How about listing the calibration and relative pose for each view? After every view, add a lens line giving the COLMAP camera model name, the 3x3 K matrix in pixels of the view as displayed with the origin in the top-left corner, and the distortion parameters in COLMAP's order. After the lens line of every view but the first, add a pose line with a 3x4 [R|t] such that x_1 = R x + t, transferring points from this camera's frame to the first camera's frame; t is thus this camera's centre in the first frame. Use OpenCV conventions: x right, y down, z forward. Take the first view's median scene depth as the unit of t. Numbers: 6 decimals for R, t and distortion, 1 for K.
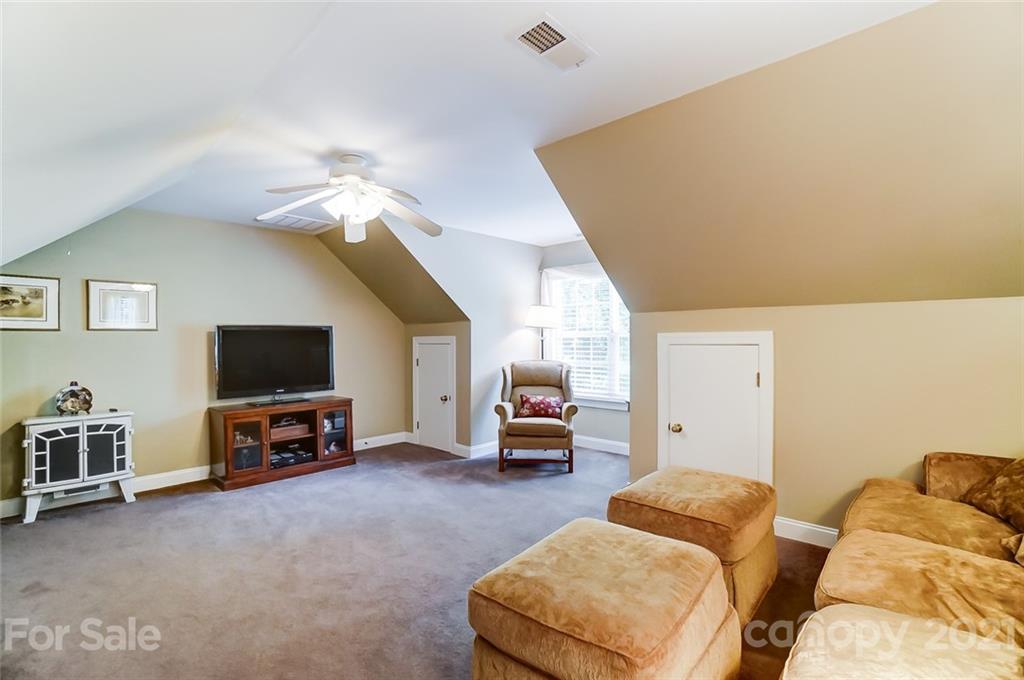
lens RADIAL K [[468.5, 0, 504.6], [0, 468.5, 339.6], [0, 0, 1]] dist [-0.070300, 0.026100]
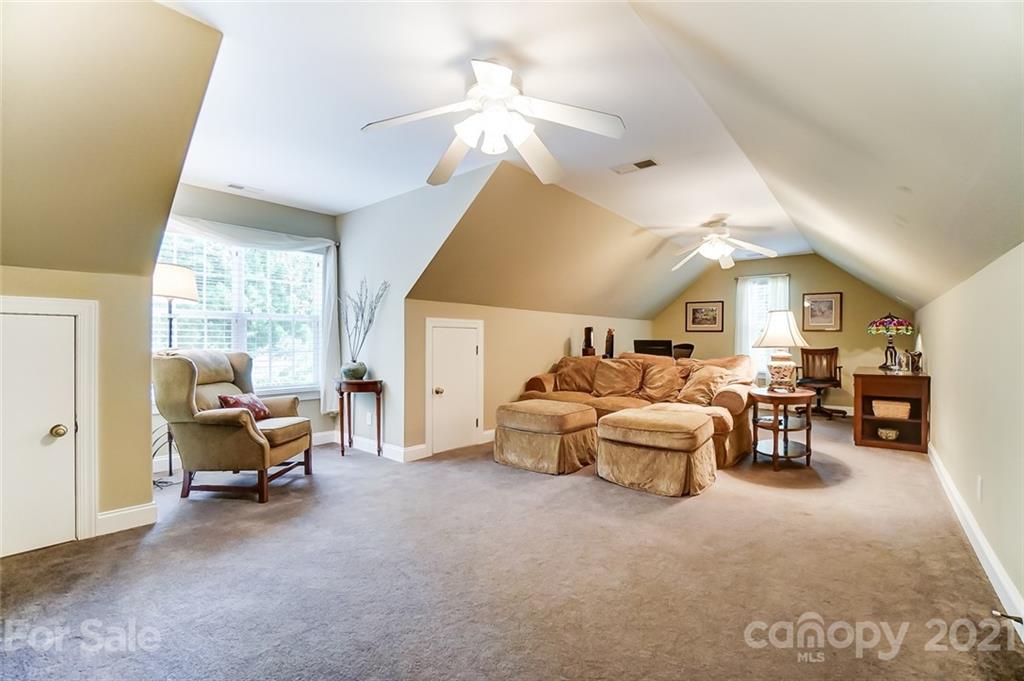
lens RADIAL K [[468.5, 0, 504.6], [0, 468.5, 340.1], [0, 0, 1]] dist [-0.070300, 0.026100]
pose [[-0.052554, -0.024899, 0.998308, -0.743109], [-0.028225, 0.999327, 0.023438, 0.006479], [-0.998219, -0.026946, -0.053221, 0.695740]]
